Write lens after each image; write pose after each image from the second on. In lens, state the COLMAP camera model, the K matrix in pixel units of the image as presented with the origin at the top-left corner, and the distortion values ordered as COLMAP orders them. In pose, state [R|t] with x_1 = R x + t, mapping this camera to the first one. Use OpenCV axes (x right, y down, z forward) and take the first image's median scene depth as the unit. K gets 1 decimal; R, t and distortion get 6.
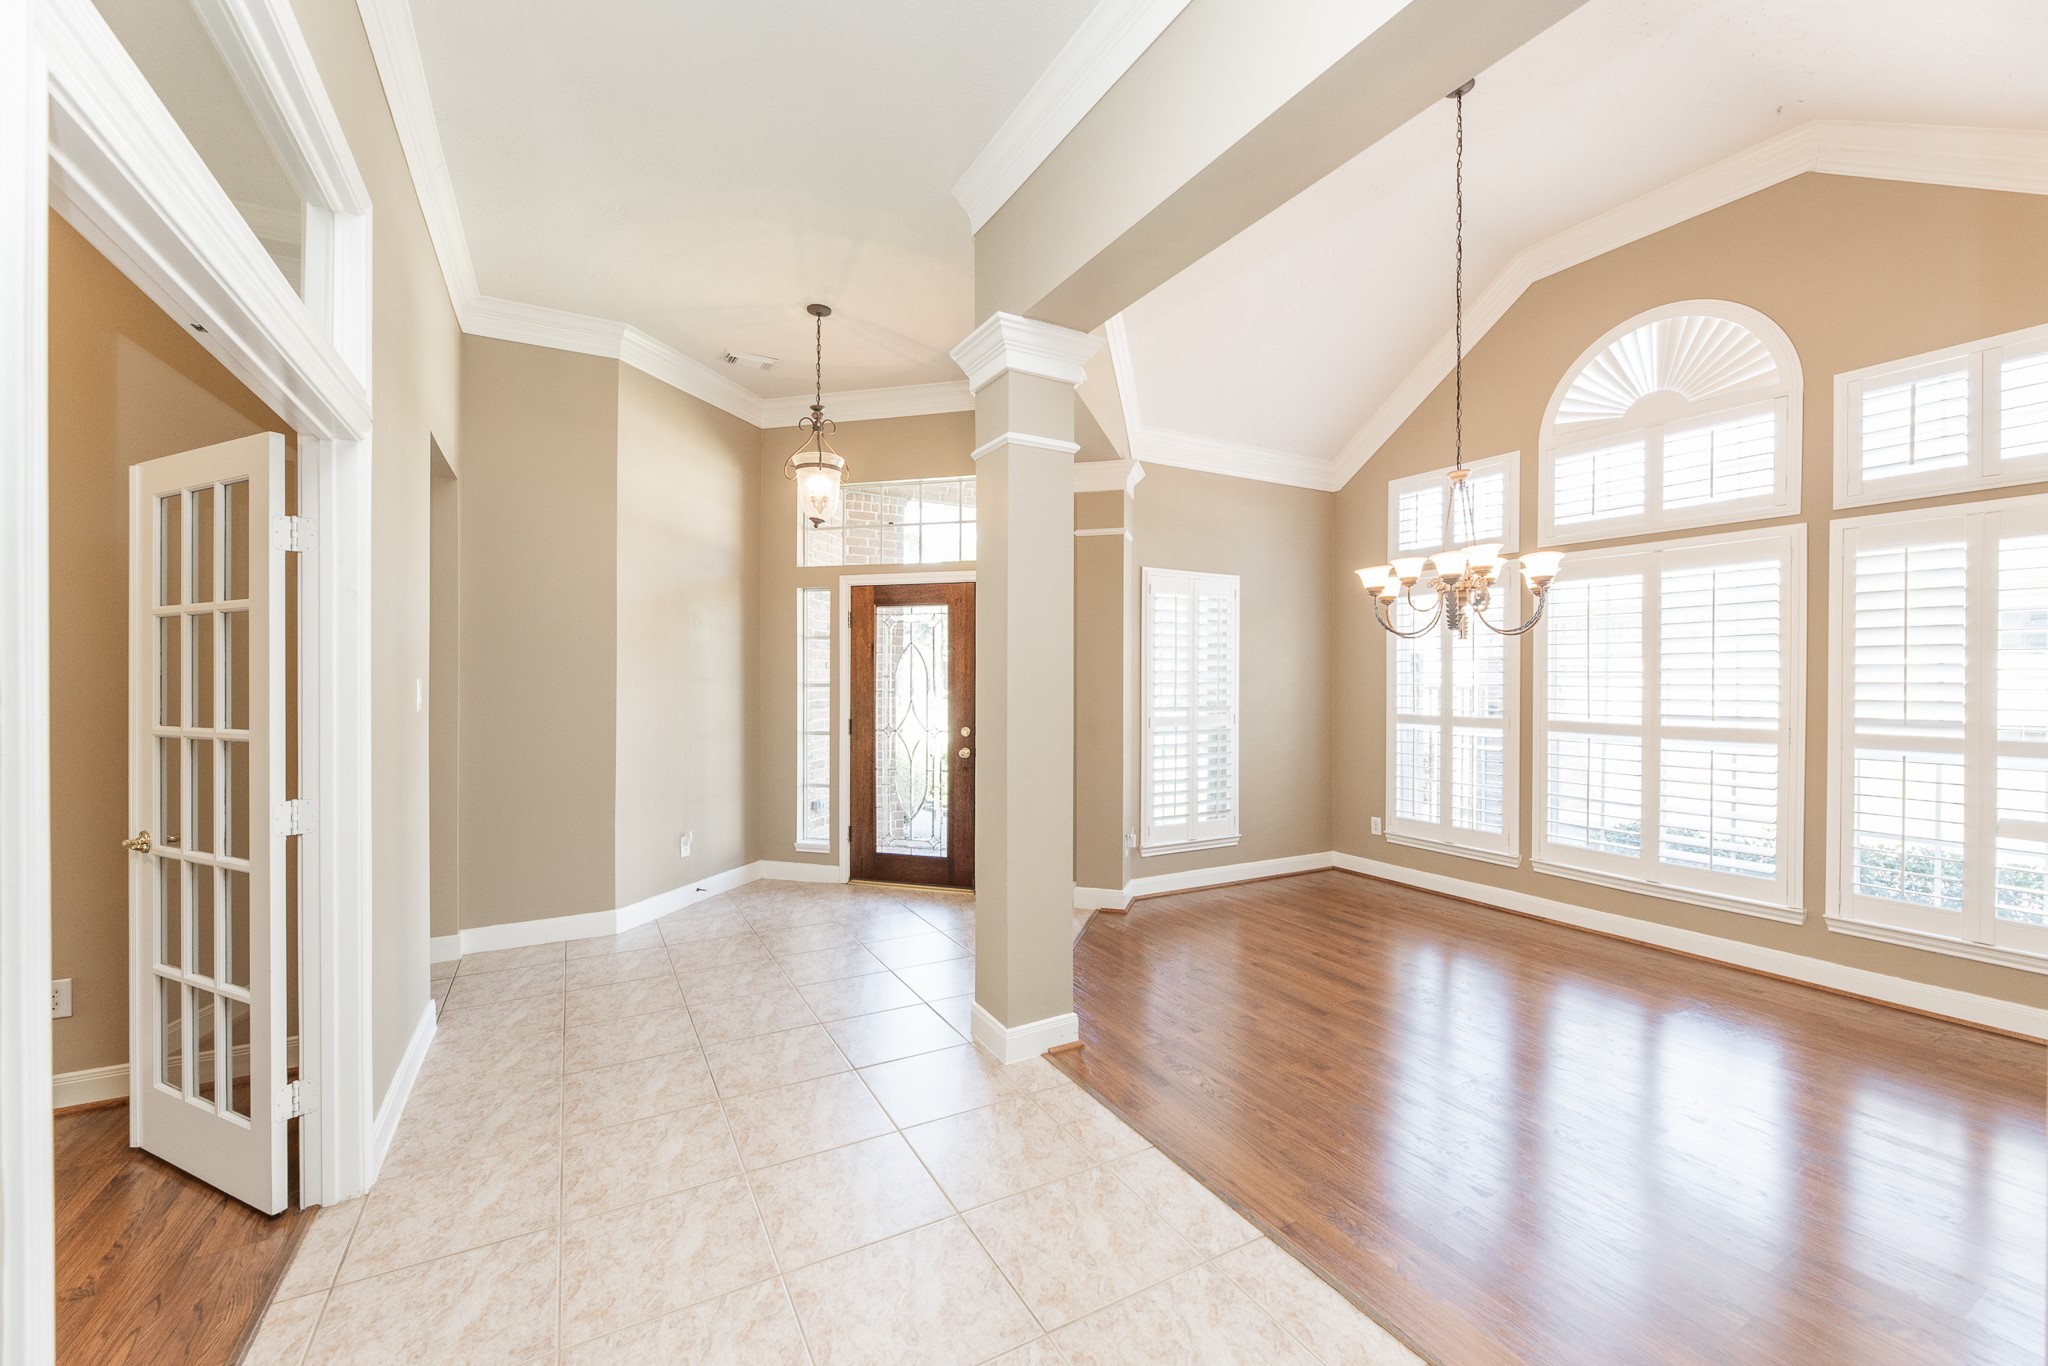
lens RADIAL K [[826.3, 0, 1051.5], [0, 826.3, 694.8], [0, 0, 1]] dist [-0.006242, 0.001272]
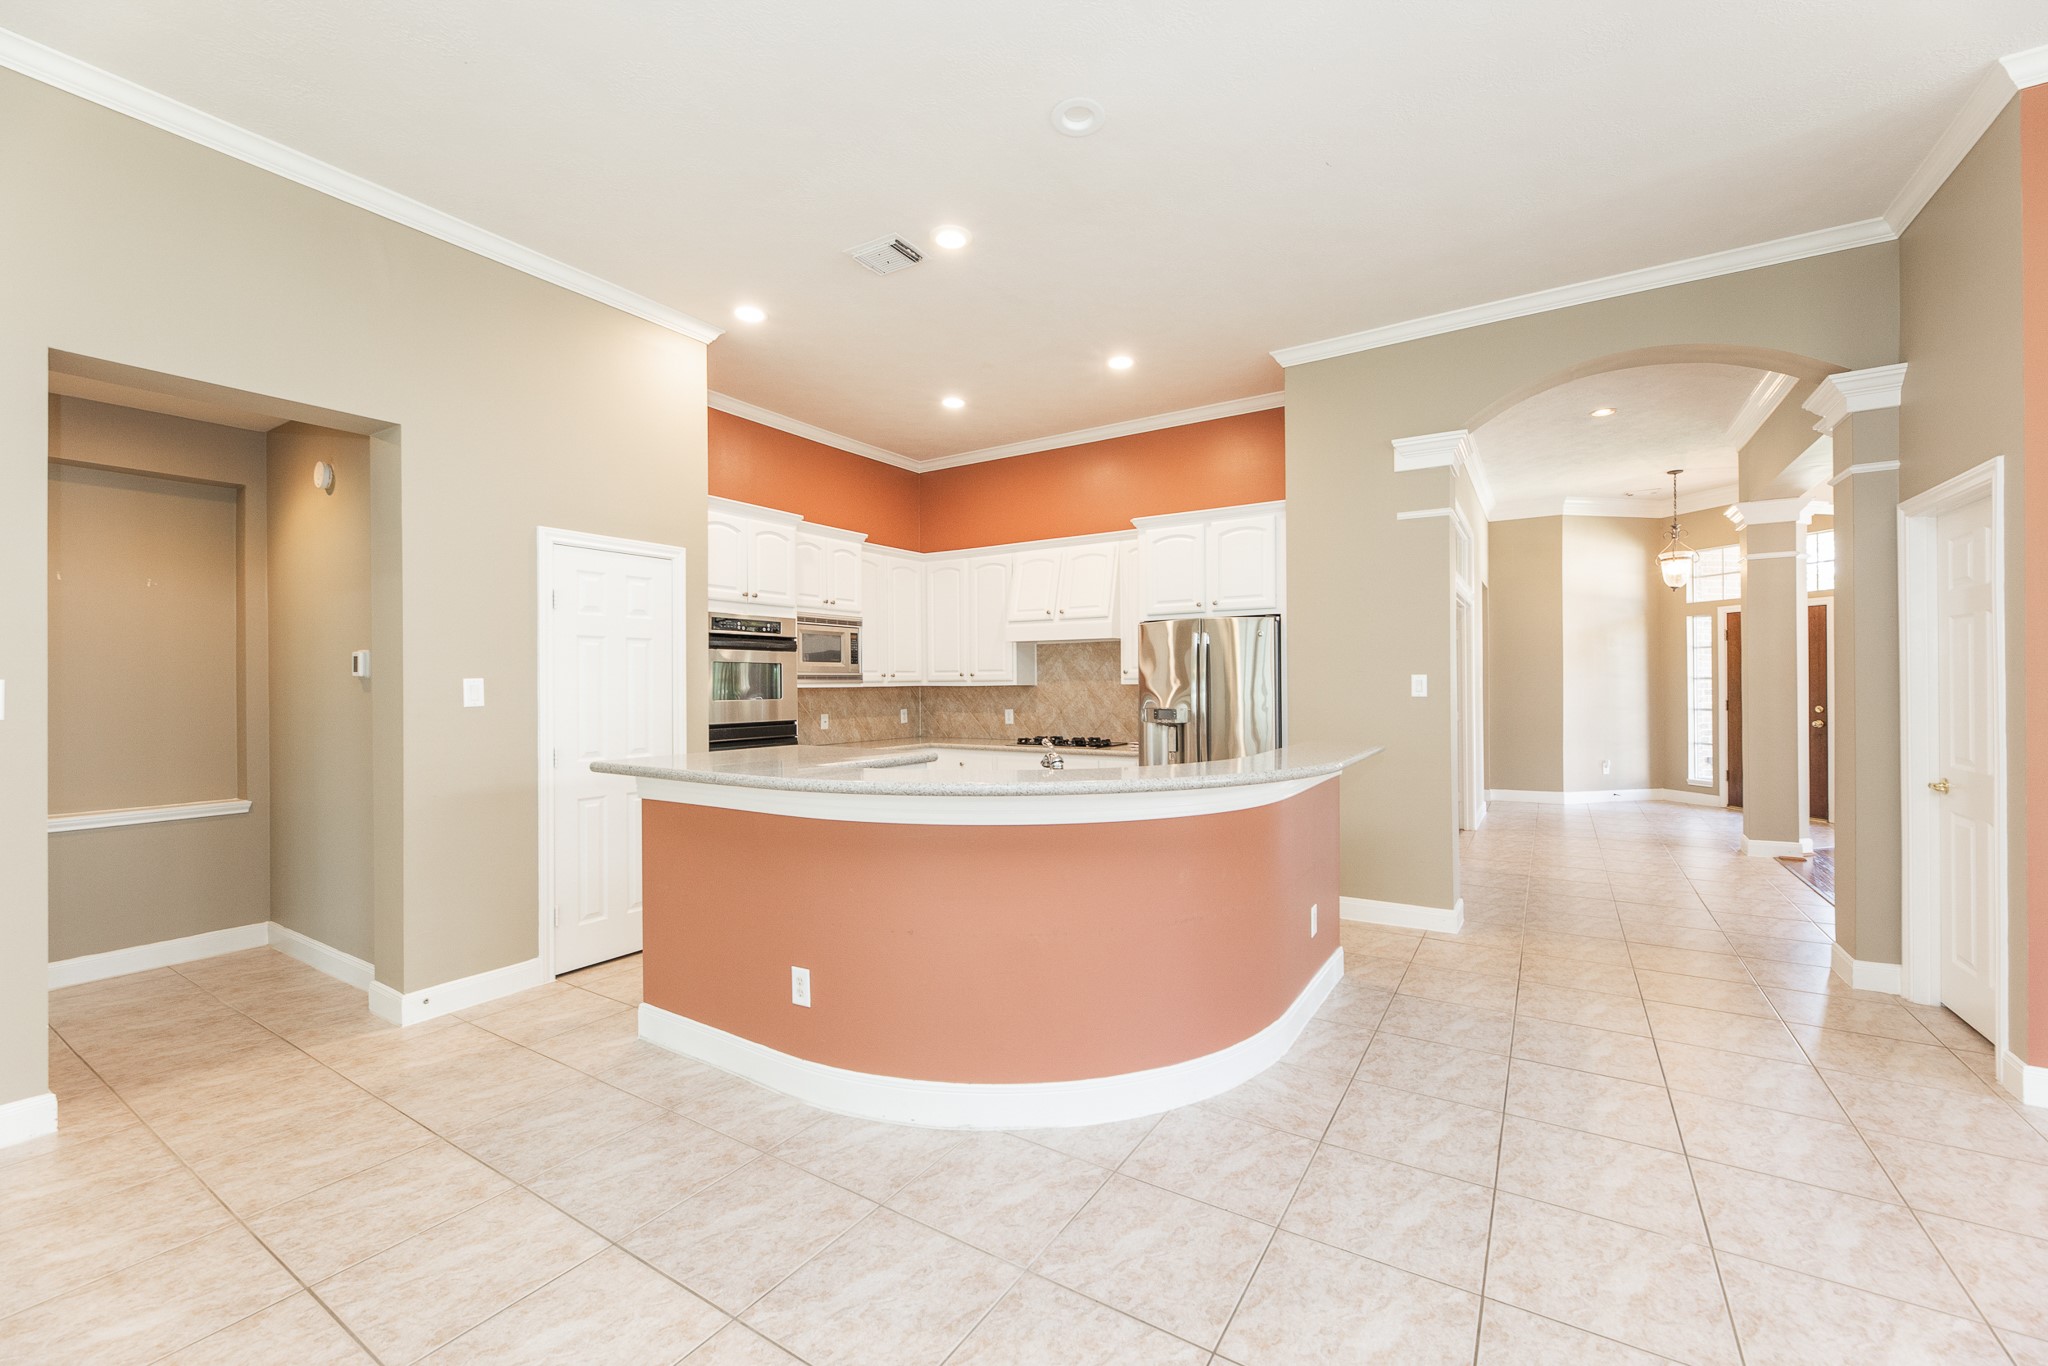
lens RADIAL K [[826.3, 0, 1034.3], [0, 826.3, 689.0], [0, 0, 1]] dist [-0.006242, 0.001272]
pose [[0.467337, -0.003764, -0.884072, 0.513389], [0.001250, 0.999993, -0.003597, 0.012912], [0.884079, 0.000576, 0.467338, -0.861159]]
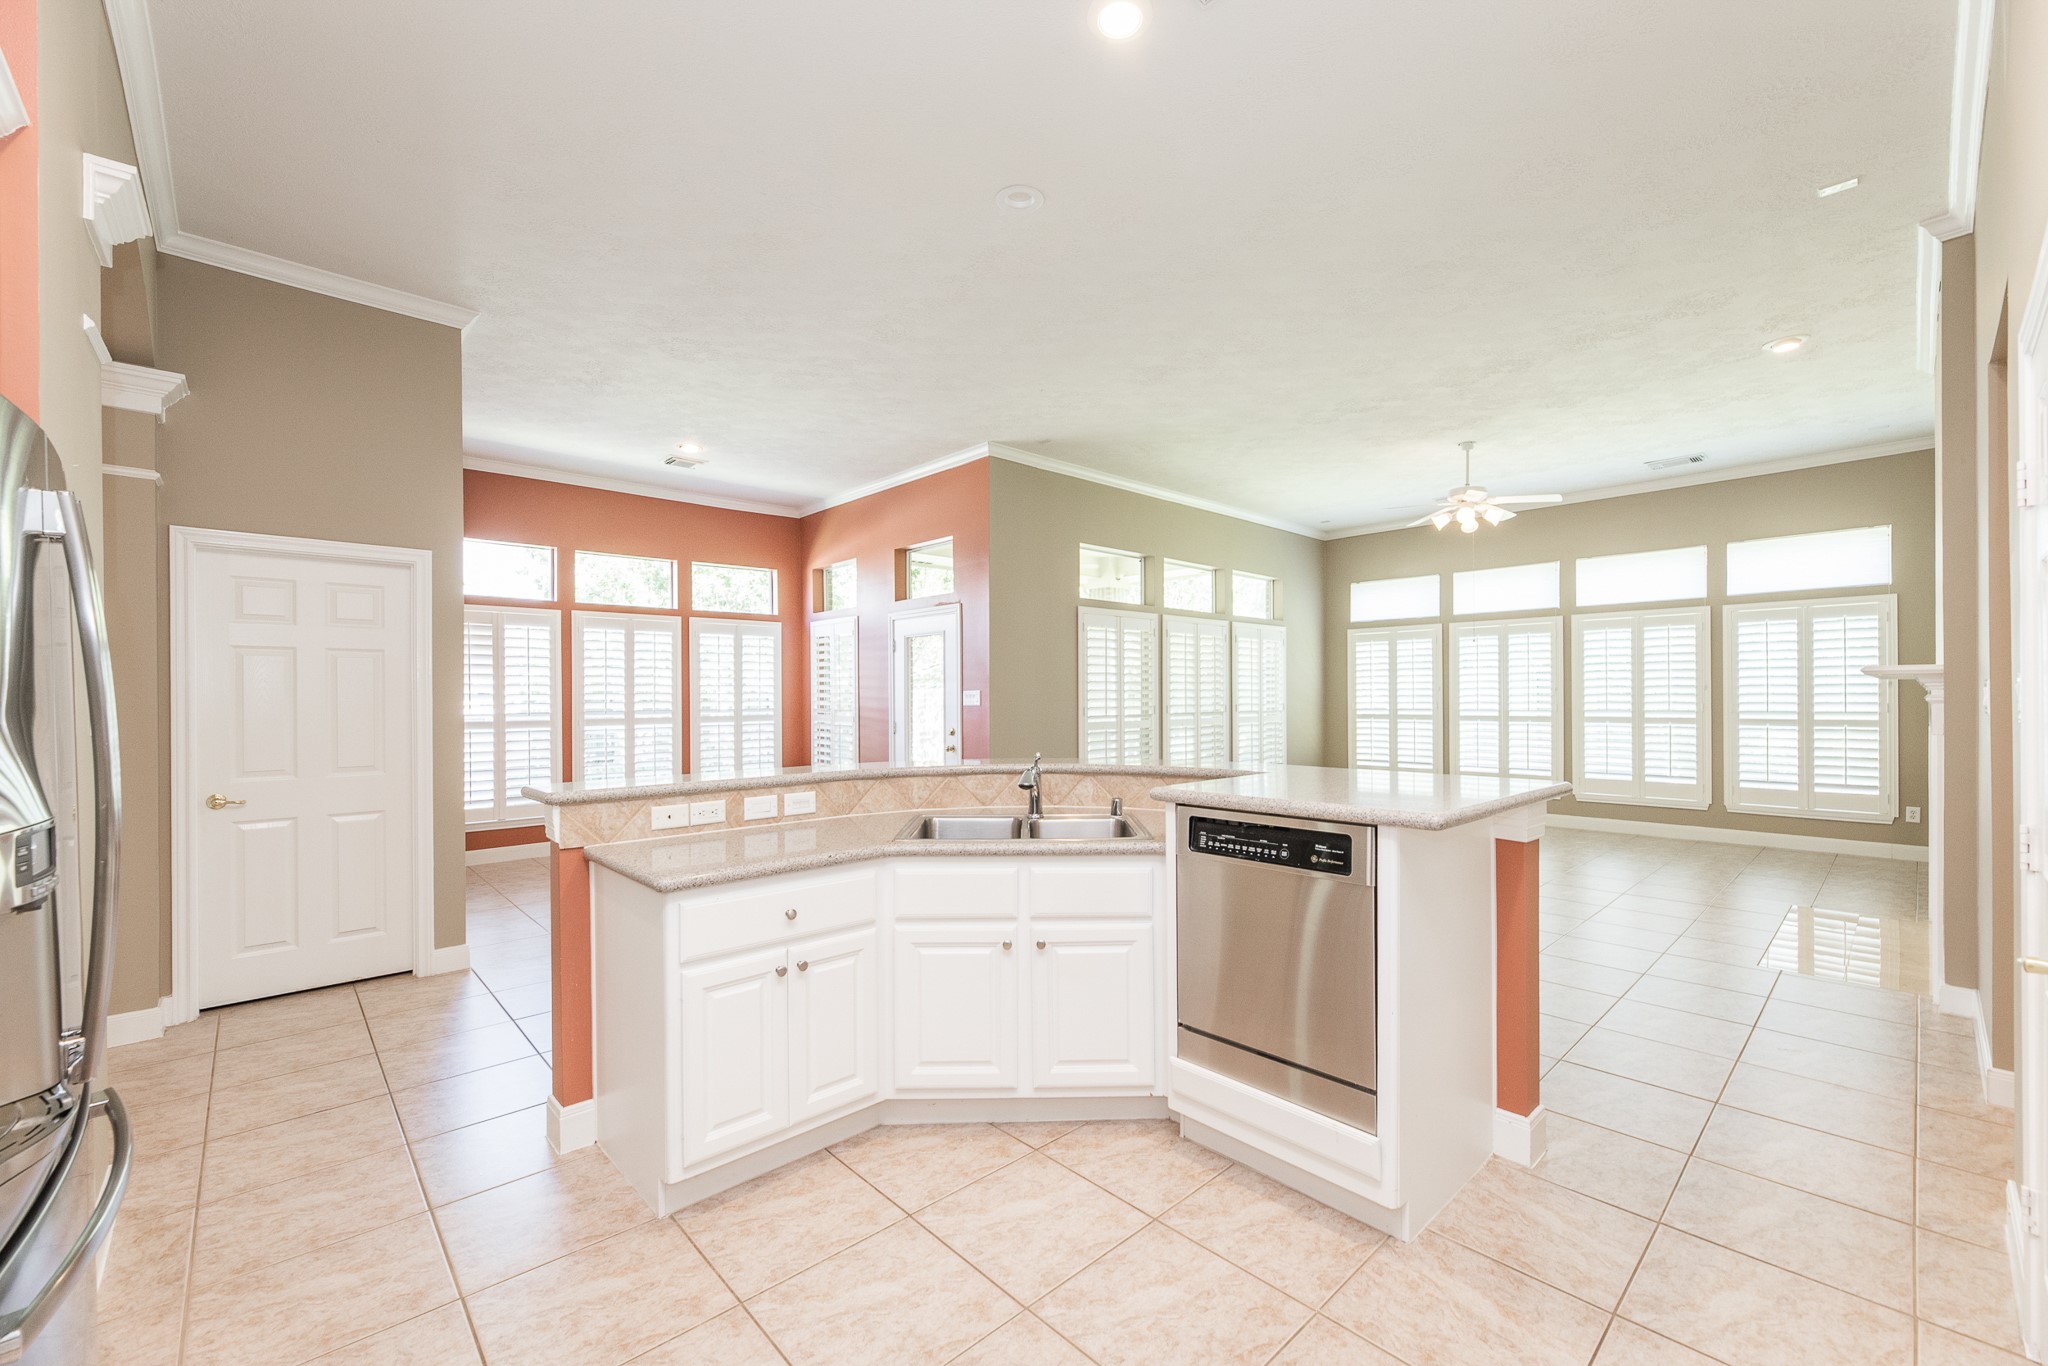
lens RADIAL K [[826.3, 0, 1032.6], [0, 826.3, 694.8], [0, 0, 1]] dist [-0.006242, 0.001272]
pose [[-0.219009, -0.002952, 0.975718, -0.488263], [0.013933, 0.999884, 0.006153, 0.004180], [-0.975623, 0.014942, -0.218943, -0.479258]]
